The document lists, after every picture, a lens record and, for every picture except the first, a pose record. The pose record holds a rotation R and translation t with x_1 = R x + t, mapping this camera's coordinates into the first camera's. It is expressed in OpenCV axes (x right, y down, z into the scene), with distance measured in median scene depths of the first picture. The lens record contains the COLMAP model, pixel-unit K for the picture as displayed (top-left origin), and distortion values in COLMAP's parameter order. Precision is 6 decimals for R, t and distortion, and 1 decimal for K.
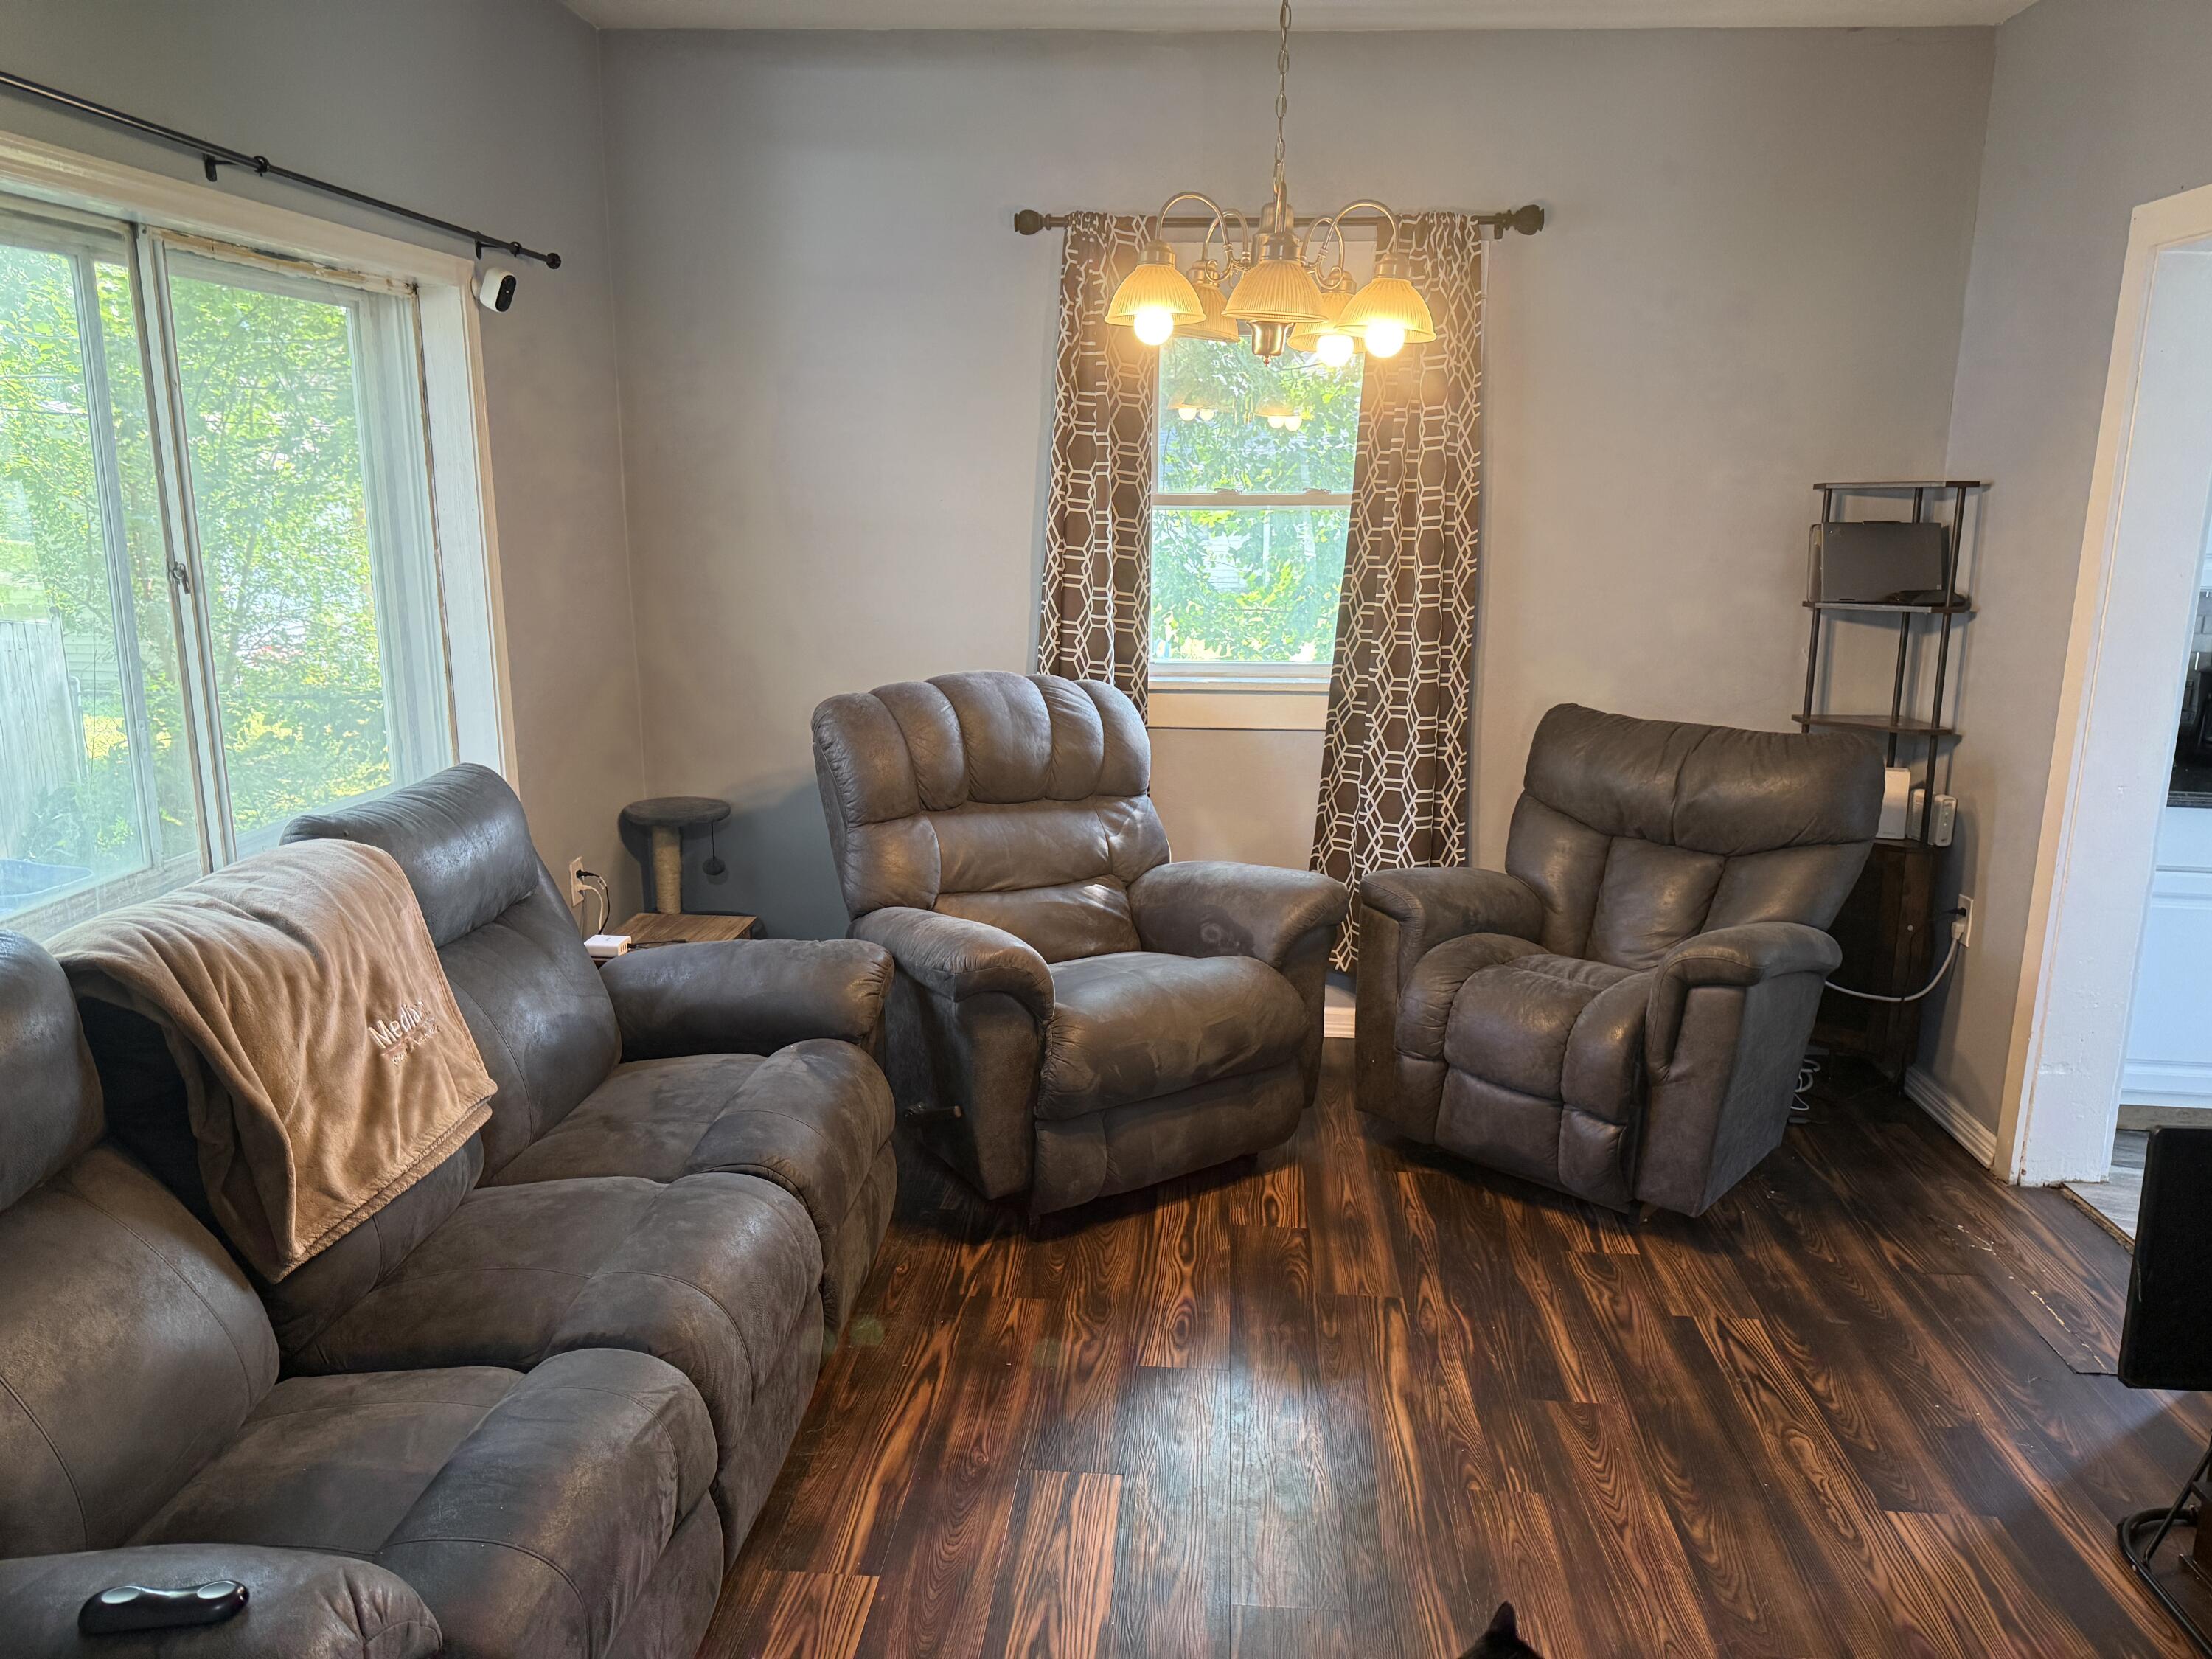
lens RADIAL K [[1560.2, 0, 1107.5], [0, 1560.2, 820.8], [0, 0, 1]] dist [0.011960, 0.002592]
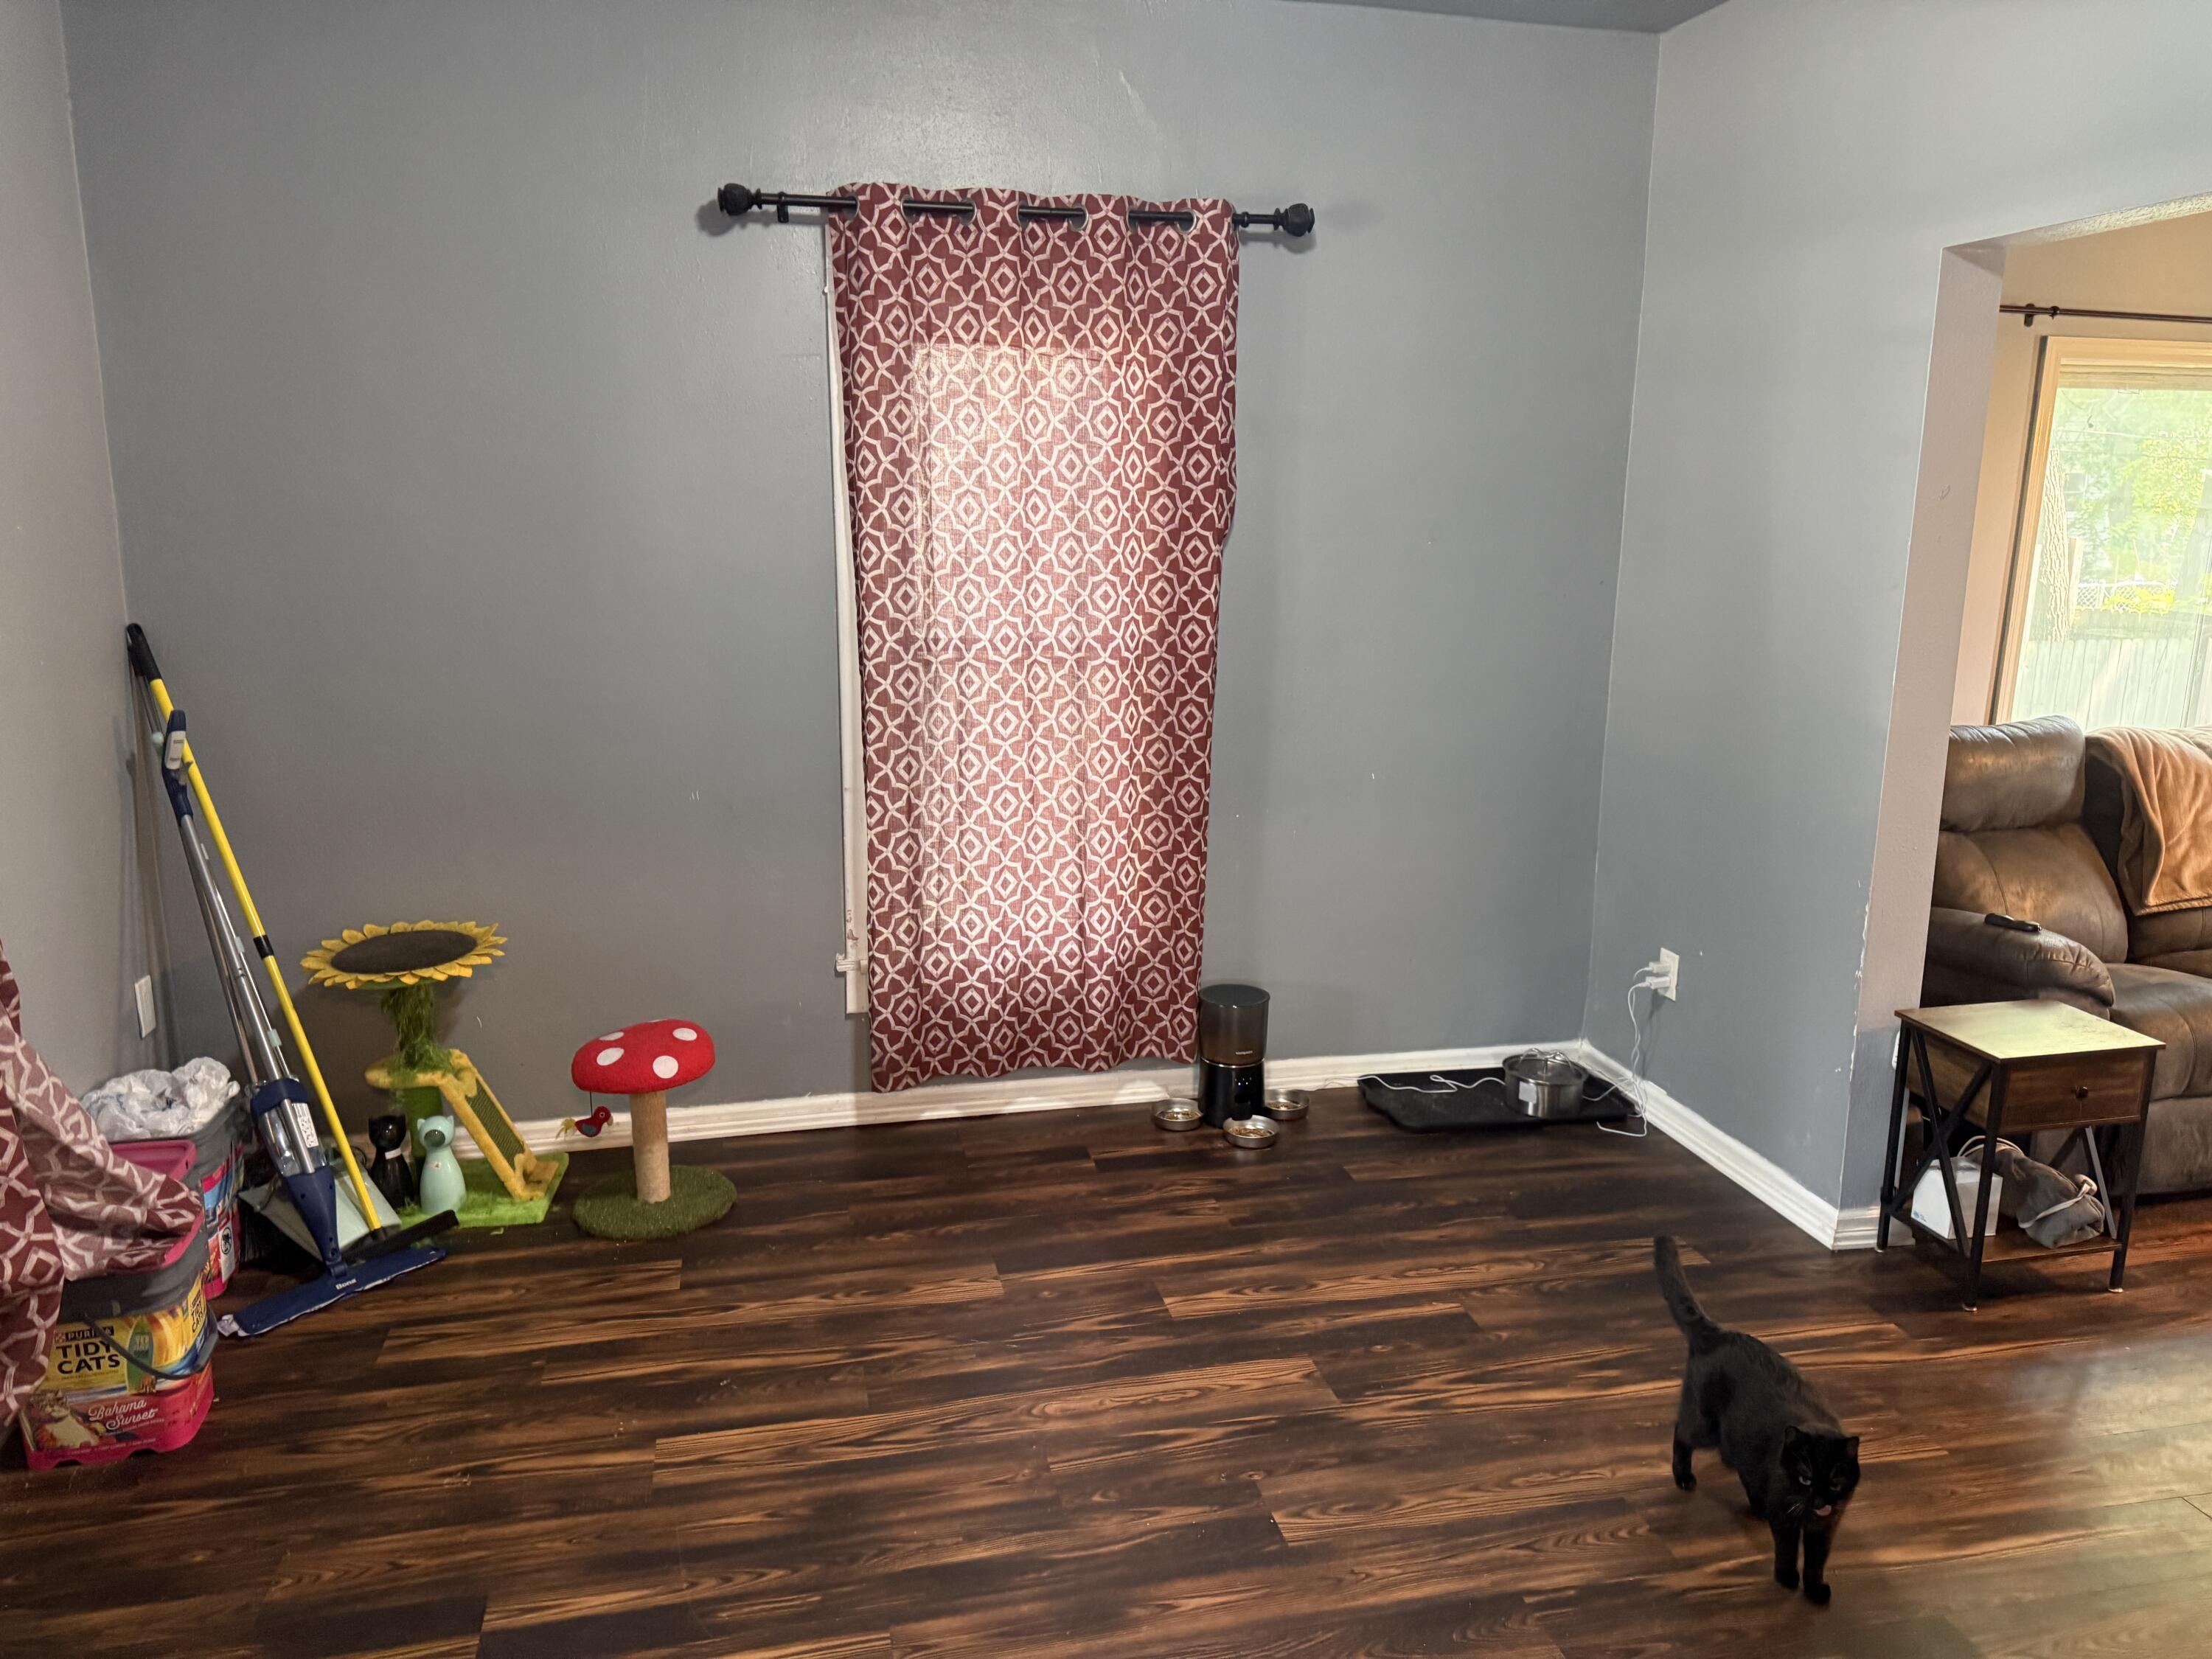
lens RADIAL K [[1560.2, 0, 1108.4], [0, 1560.2, 827.0], [0, 0, 1]] dist [0.011960, 0.002592]
pose [[0.300531, 0.194330, -0.933765, 0.889524], [-0.210184, 0.968449, 0.133900, 0.189663], [0.930325, 0.156021, 0.331894, -0.866476]]
